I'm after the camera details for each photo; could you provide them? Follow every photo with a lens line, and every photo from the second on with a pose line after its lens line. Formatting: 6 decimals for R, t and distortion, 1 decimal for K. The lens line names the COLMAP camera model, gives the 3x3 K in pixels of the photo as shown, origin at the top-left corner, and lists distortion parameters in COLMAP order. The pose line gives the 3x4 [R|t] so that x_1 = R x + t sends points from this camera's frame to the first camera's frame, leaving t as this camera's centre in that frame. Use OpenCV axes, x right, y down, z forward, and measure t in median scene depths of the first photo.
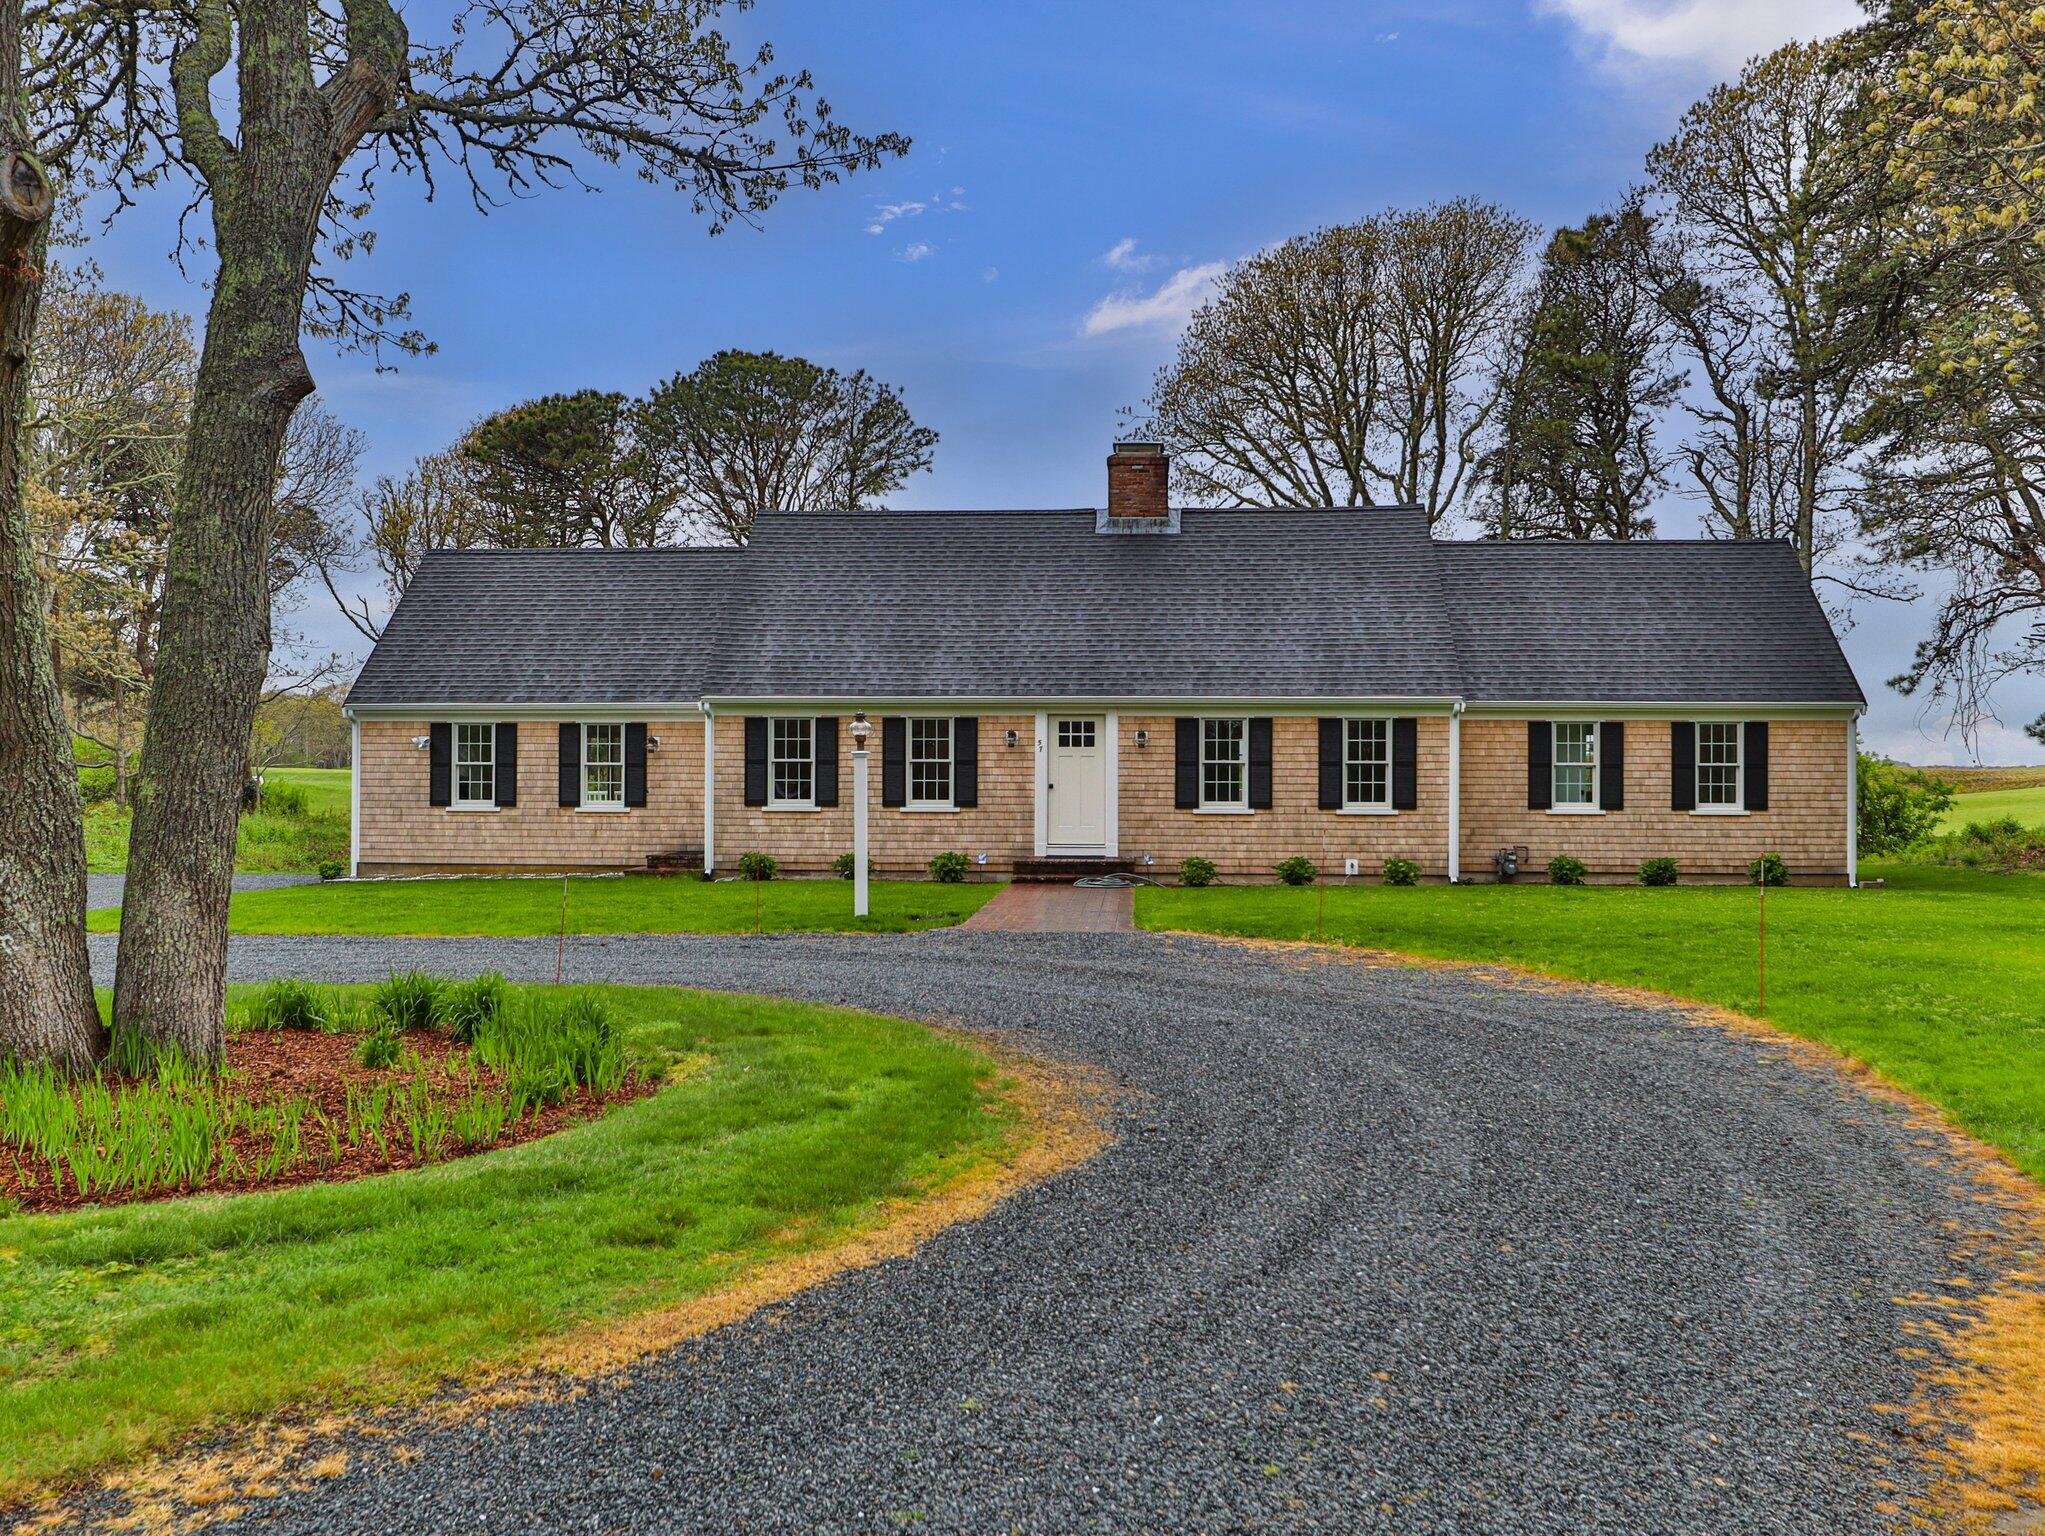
lens RADIAL K [[1719.2, 0, 1022.7], [0, 1719.2, 779.9], [0, 0, 1]] dist [-0.004797, 0.001581]
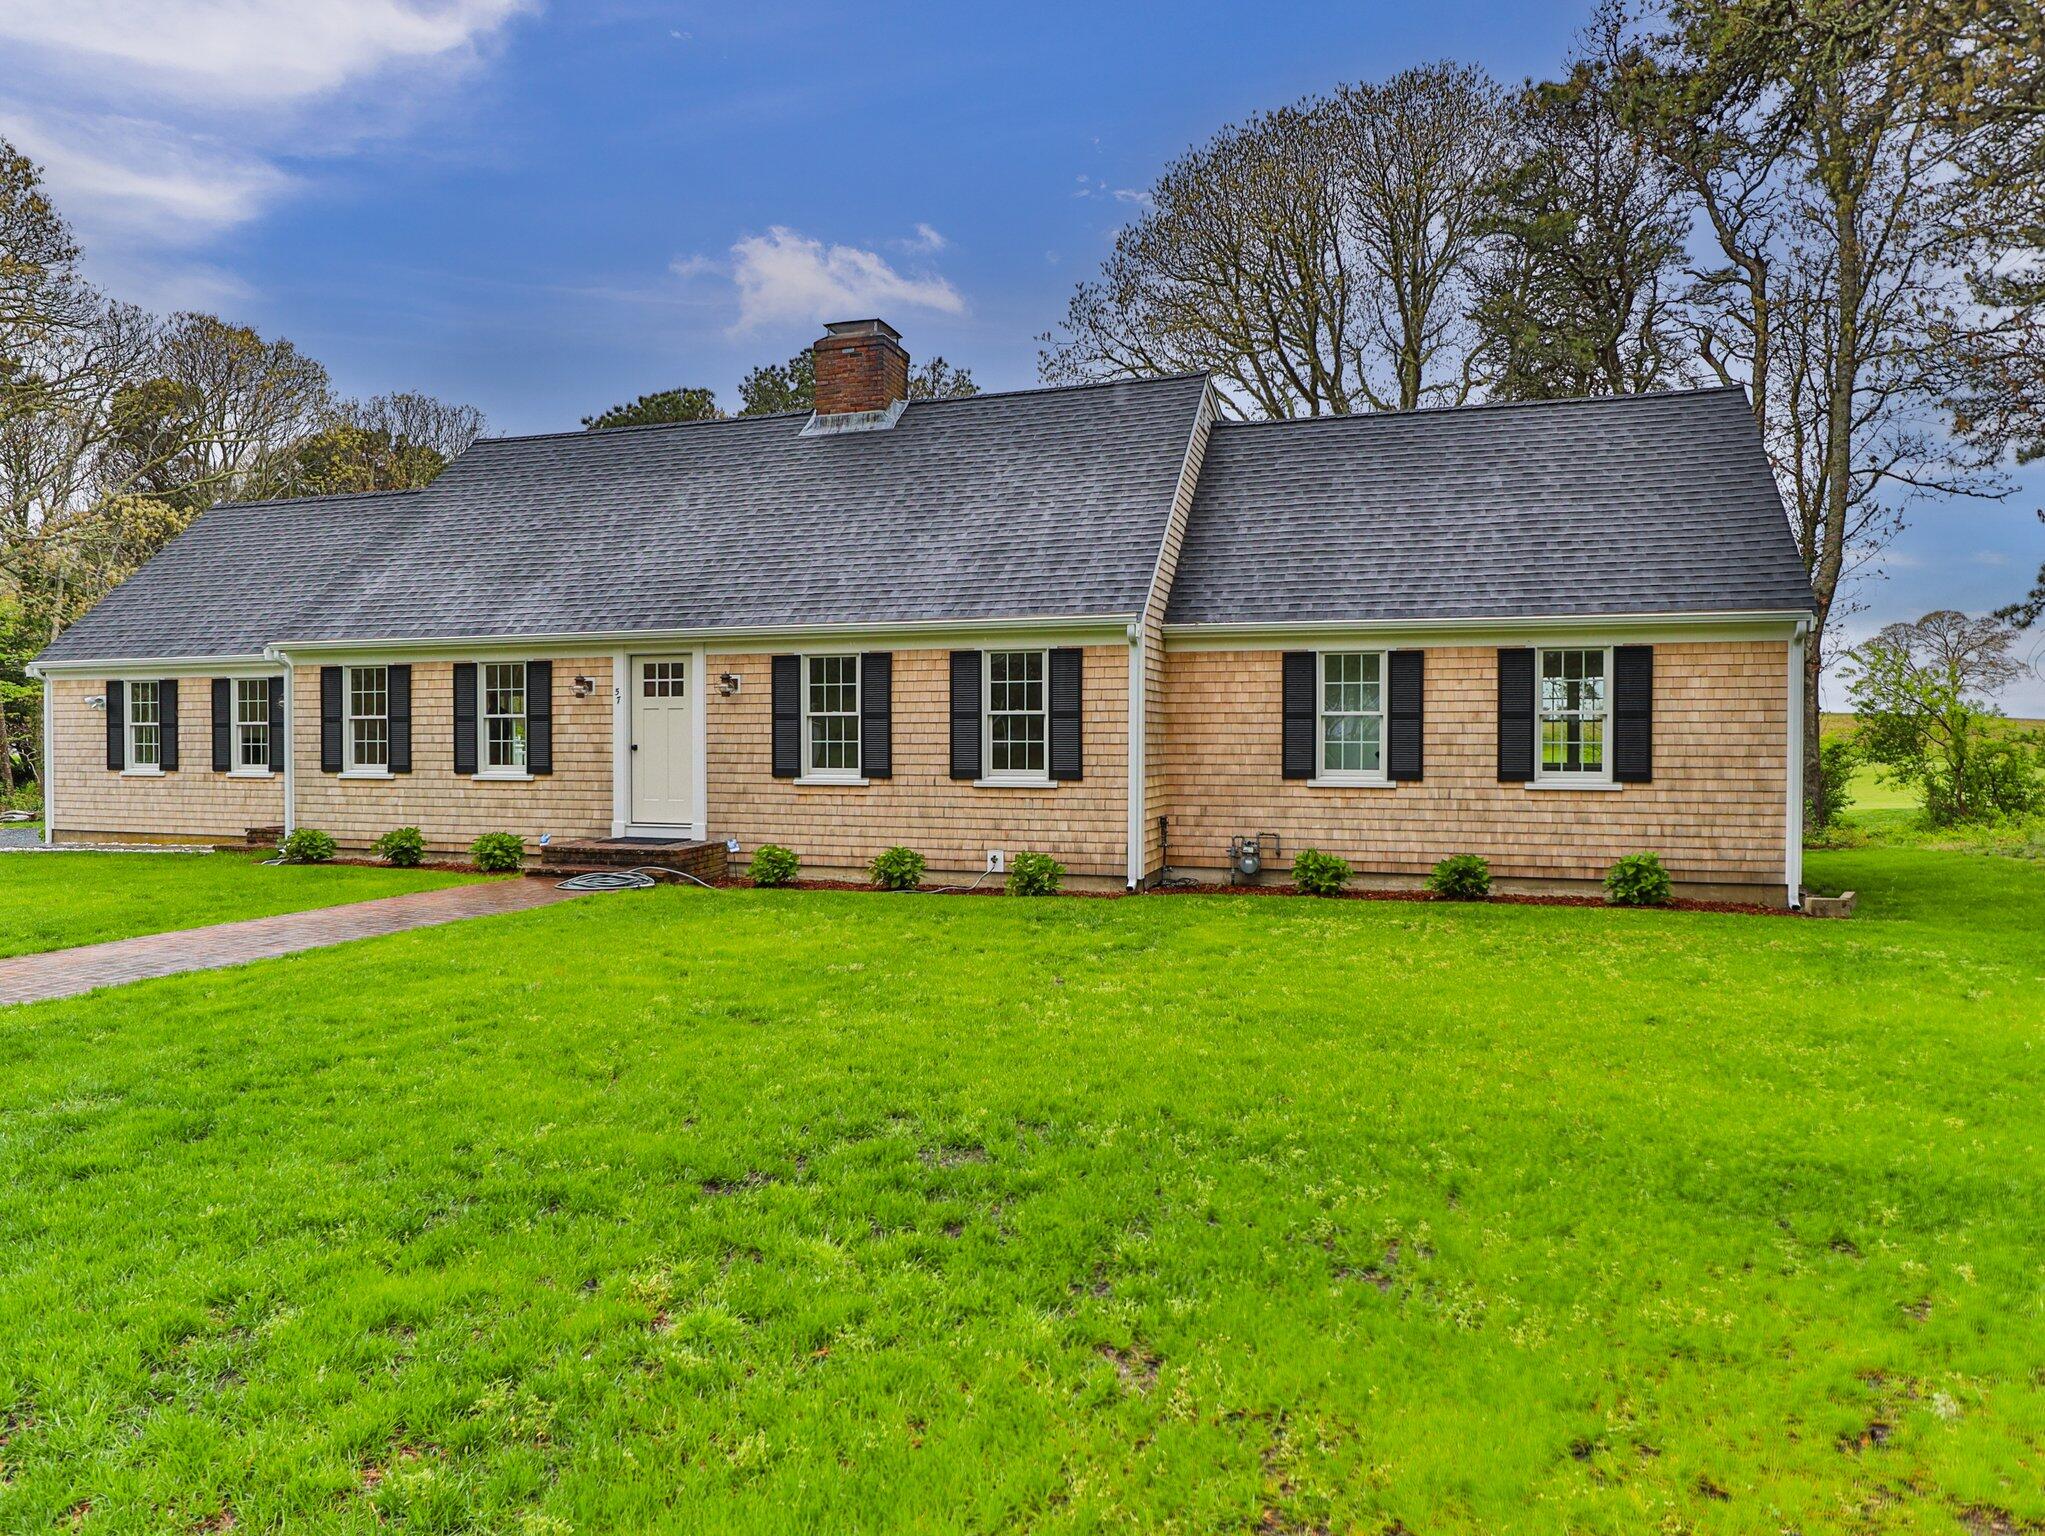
lens RADIAL K [[1290.8, 0, 1022.4], [0, 1290.8, 756.1], [0, 0, 1]] dist [-0.020048, -0.000831]
pose [[0.969500, -0.000373, -0.245092, 0.323792], [0.003845, 0.999899, 0.013690, 0.000211], [0.245062, -0.014214, 0.969403, 0.477096]]
